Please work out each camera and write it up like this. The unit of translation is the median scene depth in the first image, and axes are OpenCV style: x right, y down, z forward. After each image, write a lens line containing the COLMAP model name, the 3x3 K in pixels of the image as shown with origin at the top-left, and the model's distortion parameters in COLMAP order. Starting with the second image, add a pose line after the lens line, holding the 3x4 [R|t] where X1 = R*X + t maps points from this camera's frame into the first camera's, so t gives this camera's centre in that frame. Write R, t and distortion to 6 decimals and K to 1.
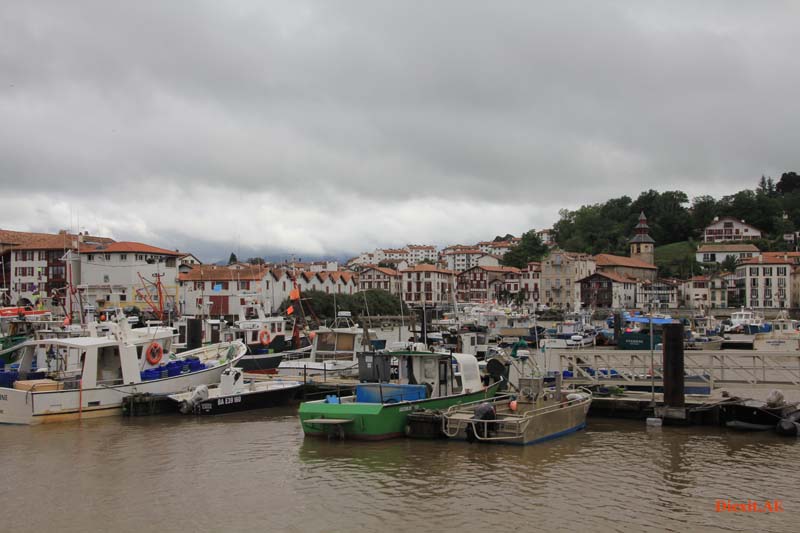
lens RADIAL K [[1022.6, 0, 399.5], [0, 1022.6, 277.7], [0, 0, 1]] dist [0.049173, 0.383645]
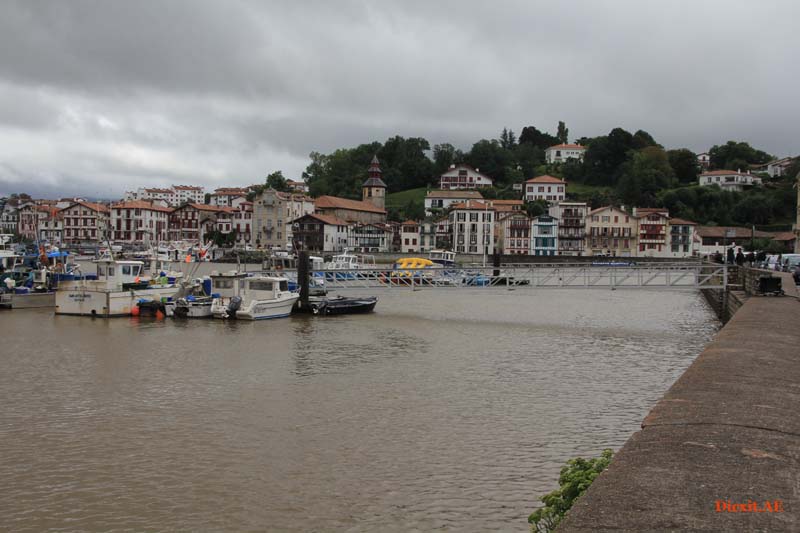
lens RADIAL K [[954.5, 0, 397.9], [0, 954.5, 282.0], [0, 0, 1]] dist [0.013307, 0.327879]
pose [[0.982752, 0.012798, 0.184487, 0.105499], [-0.024062, 0.997971, 0.058945, 0.003646], [-0.183359, -0.062367, 0.981066, 0.096229]]
